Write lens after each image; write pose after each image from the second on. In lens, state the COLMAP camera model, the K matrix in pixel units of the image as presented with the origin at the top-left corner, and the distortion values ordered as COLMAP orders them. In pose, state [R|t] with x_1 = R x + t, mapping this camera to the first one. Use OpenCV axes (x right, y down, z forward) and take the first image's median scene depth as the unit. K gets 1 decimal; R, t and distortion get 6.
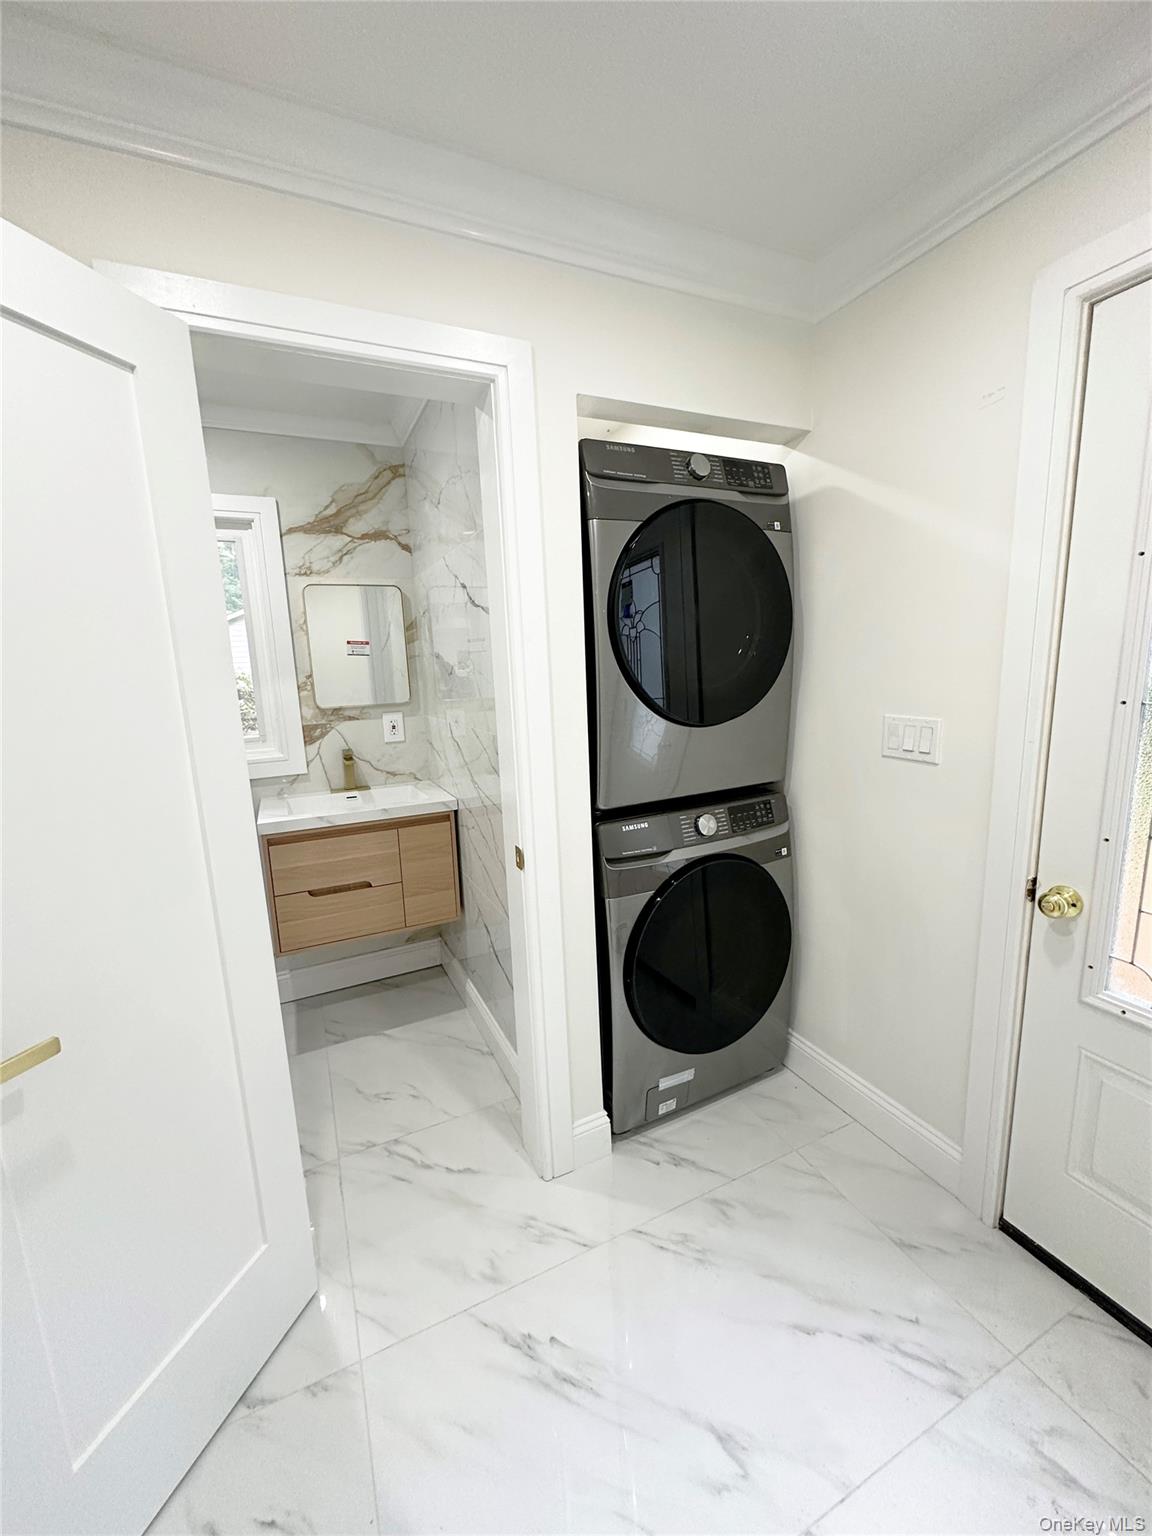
lens RADIAL K [[623.8, 0, 577.0], [0, 623.8, 766.4], [0, 0, 1]] dist [0.000897, 0.000054]
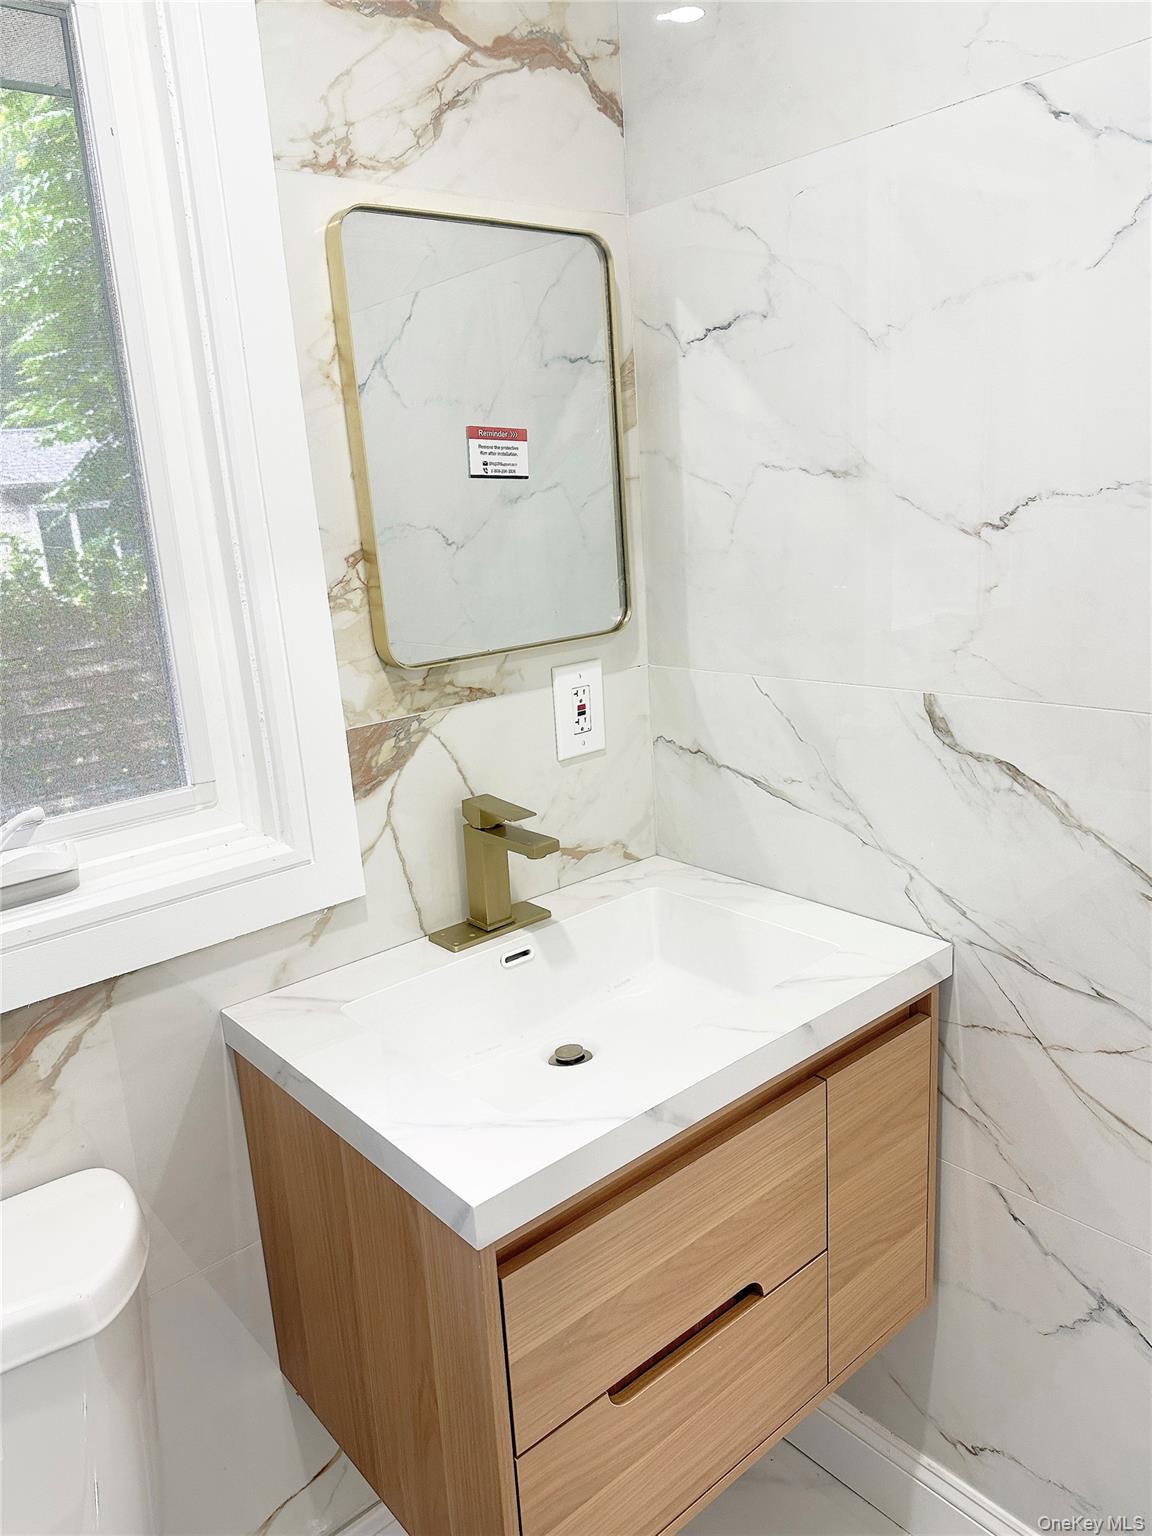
lens RADIAL K [[1084.8, 0, 575.4], [0, 1084.8, 768.4], [0, 0, 1]] dist [0.004851, -0.005884]
pose [[0.966039, -0.086144, 0.243613, -0.456258], [0.067897, 0.994288, 0.082346, -0.082767], [-0.249315, -0.063008, 0.966370, 0.497856]]
